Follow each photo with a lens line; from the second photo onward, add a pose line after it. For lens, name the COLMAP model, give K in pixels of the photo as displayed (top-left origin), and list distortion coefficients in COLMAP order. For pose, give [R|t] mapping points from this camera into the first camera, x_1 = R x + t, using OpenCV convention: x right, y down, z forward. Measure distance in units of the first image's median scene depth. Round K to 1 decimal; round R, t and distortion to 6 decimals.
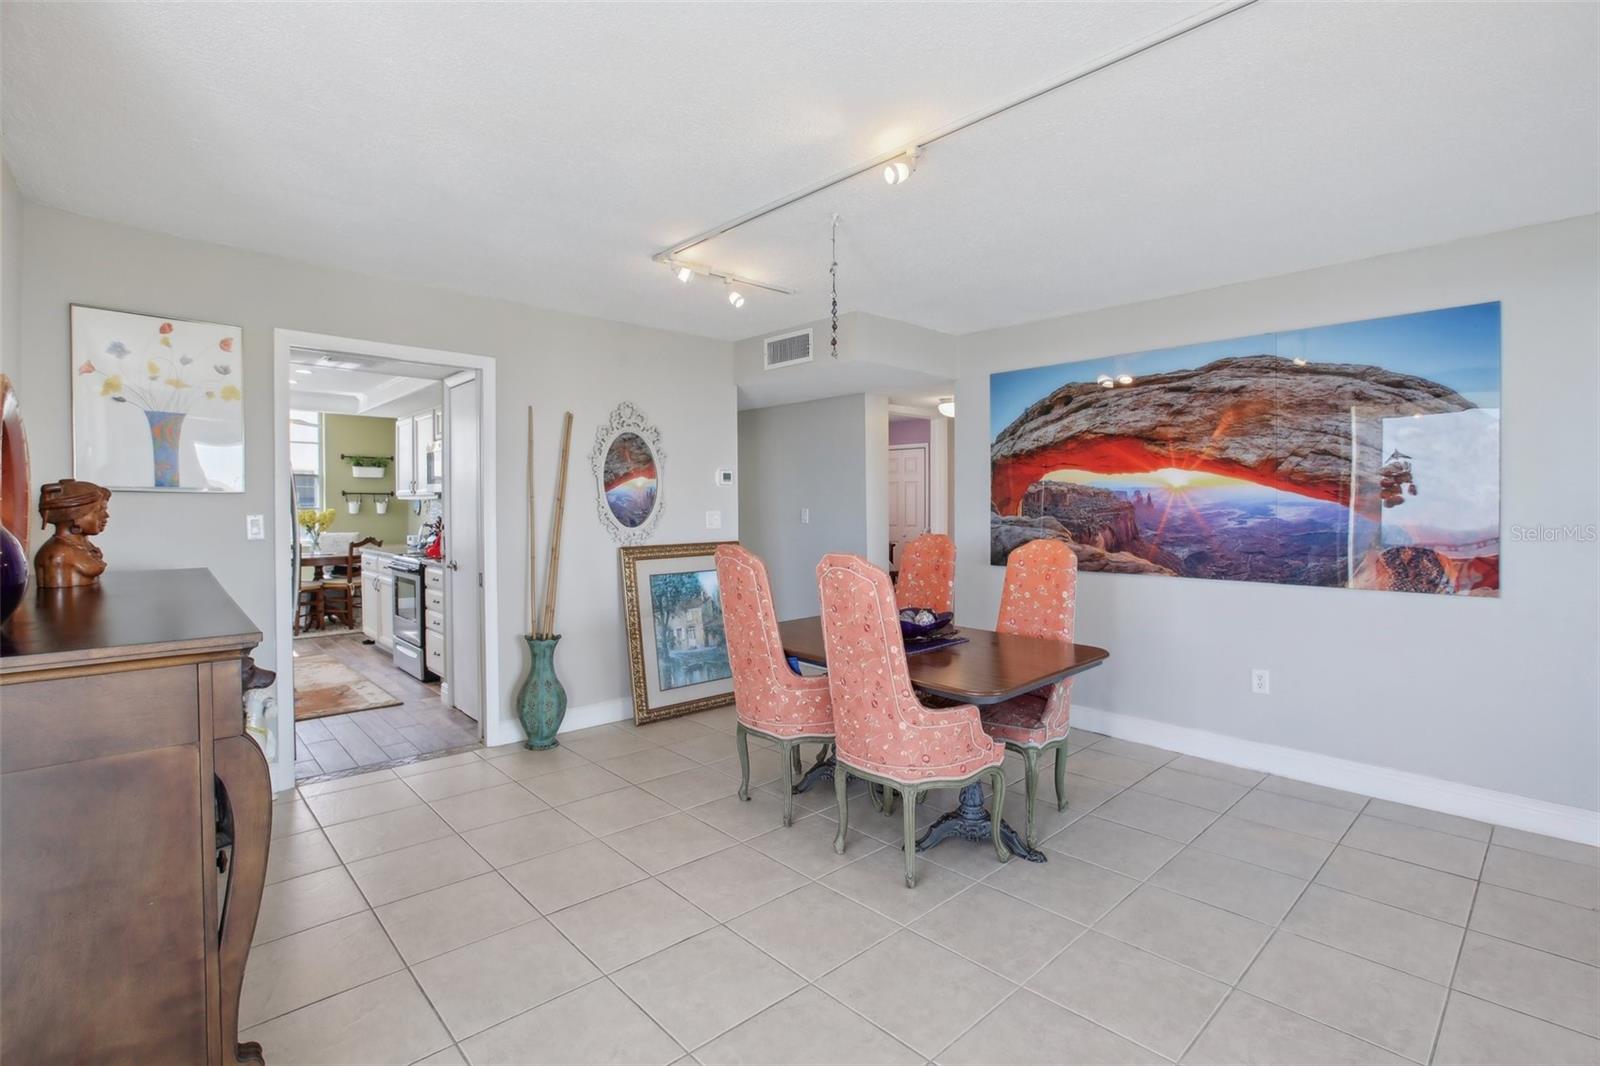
lens RADIAL K [[739.3, 0, 794.3], [0, 739.3, 525.8], [0, 0, 1]] dist [-0.039652, -0.000171]
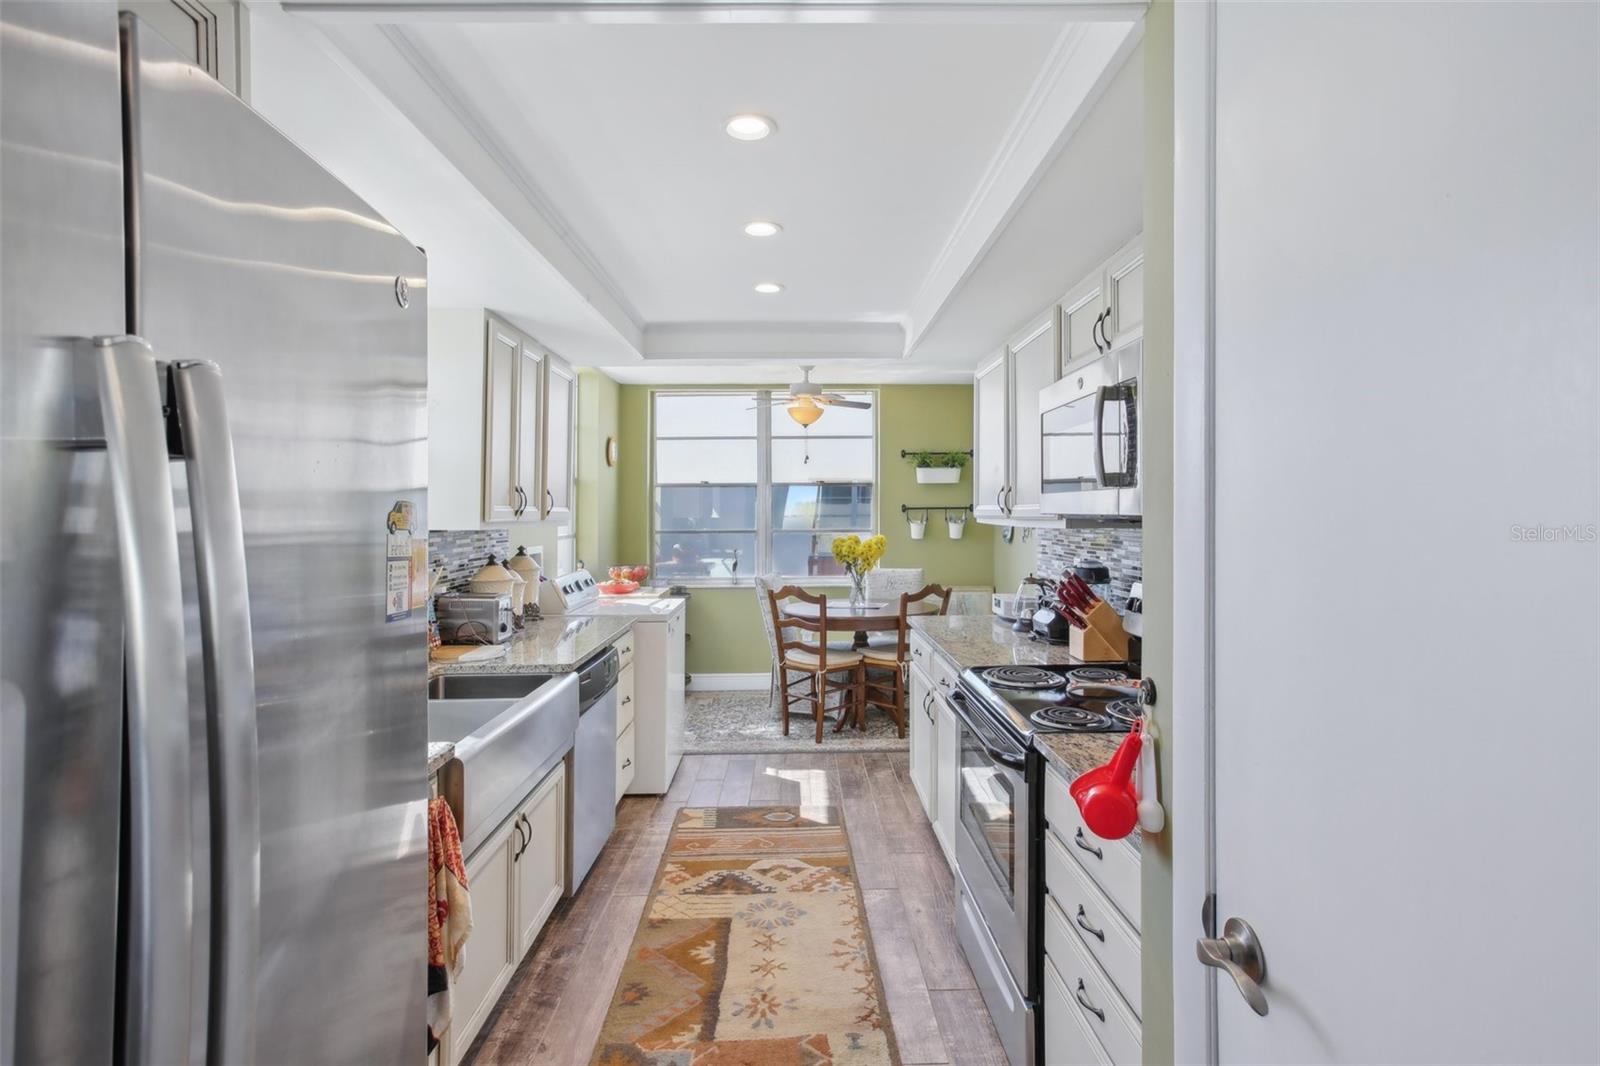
lens RADIAL K [[746.4, 0, 795.3], [0, 746.4, 492.3], [0, 0, 1]] dist [-0.000416, 0.001033]
pose [[0.735321, -0.015275, -0.677546, -0.436350], [-0.022002, 0.998681, -0.046393, -0.048902], [0.677361, 0.049021, 0.734015, 0.820632]]
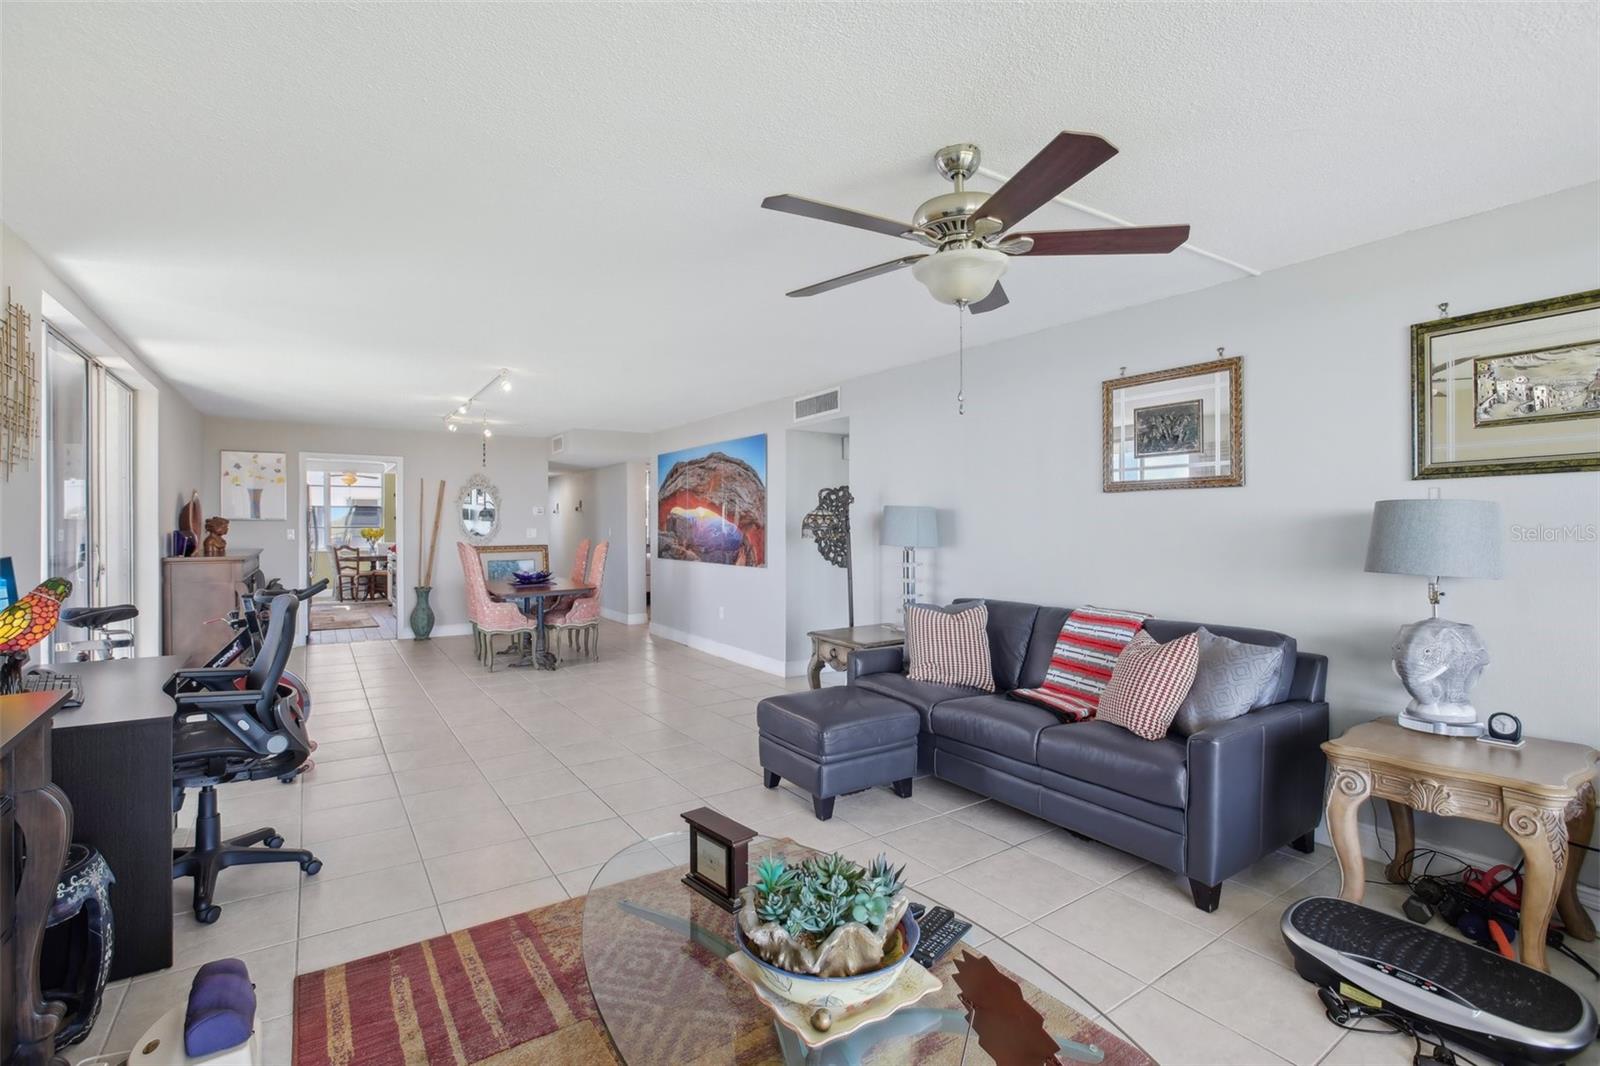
lens RADIAL K [[731.1, 0, 792.0], [0, 731.1, 531.7], [0, 0, 1]] dist [-0.053628, 0.025986]
pose [[0.986837, 0.002159, -0.161706, 0.944394], [-0.005071, 0.999832, -0.017602, 0.018882], [0.161641, 0.018190, 0.986682, -0.798464]]
